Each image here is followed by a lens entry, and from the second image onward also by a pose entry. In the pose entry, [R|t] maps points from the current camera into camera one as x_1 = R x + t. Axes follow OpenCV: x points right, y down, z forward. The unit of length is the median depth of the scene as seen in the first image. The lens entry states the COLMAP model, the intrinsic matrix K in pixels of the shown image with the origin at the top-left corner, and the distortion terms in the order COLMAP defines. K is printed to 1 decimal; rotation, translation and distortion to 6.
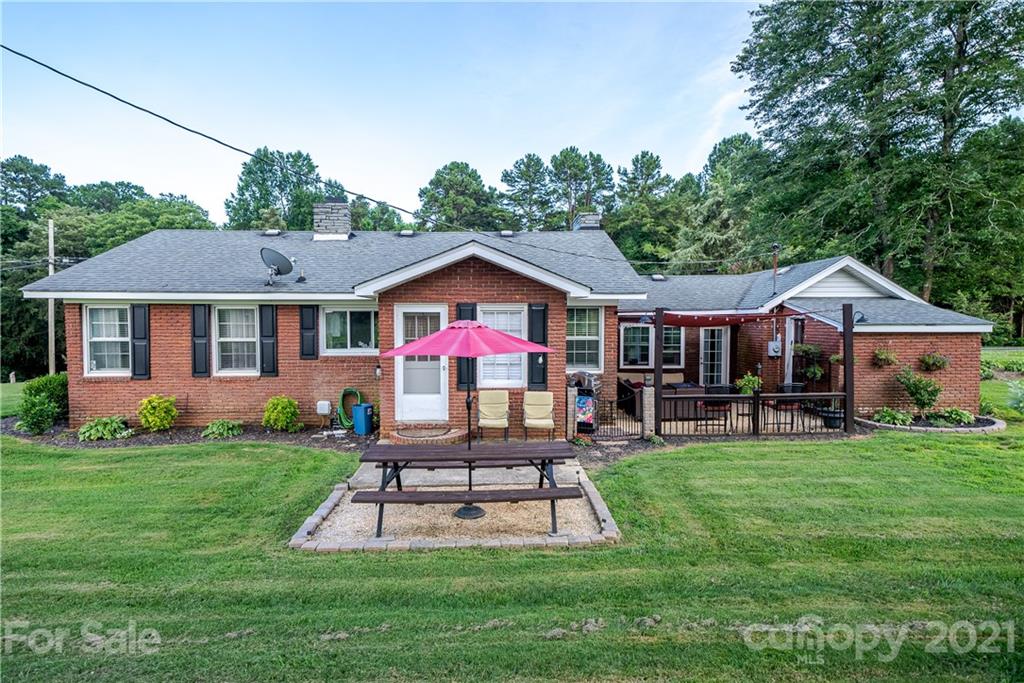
lens RADIAL K [[557.8, 0, 513.4], [0, 557.8, 344.3], [0, 0, 1]] dist [0.005195, 0.001425]
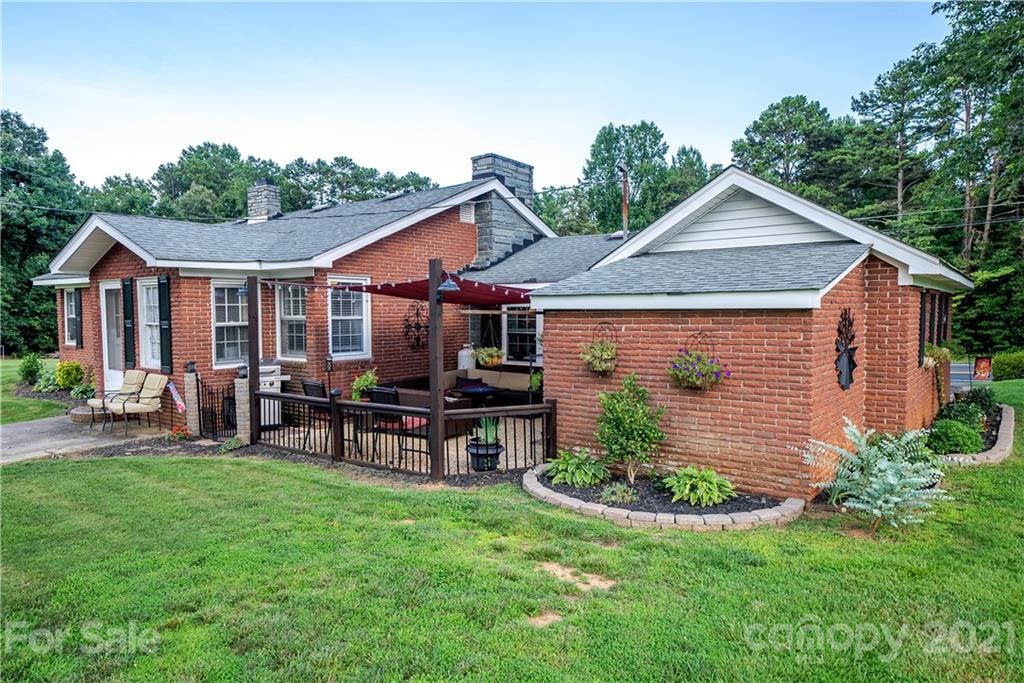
lens RADIAL K [[648.8, 0, 510.5], [0, 648.8, 341.6], [0, 0, 1]] dist [0.020163, 0.002188]
pose [[0.765607, 0.028365, -0.642683, 0.984311], [-0.026709, 0.999568, 0.012298, 0.003560], [0.642754, 0.007750, 0.766034, 0.482574]]
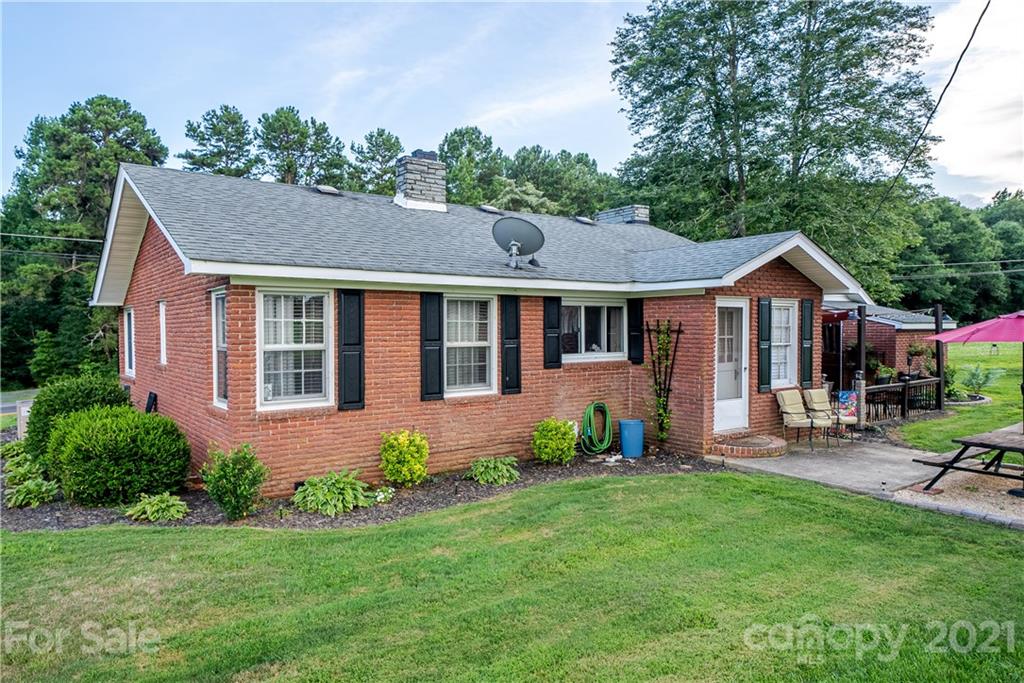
lens RADIAL K [[675.5, 0, 514.0], [0, 675.5, 337.2], [0, 0, 1]] dist [0.022208, 0.002680]
pose [[0.822393, -0.010804, 0.568817, -0.918858], [0.030627, 0.999211, -0.025301, 0.006524], [-0.568095, 0.038229, 0.822075, 0.270002]]
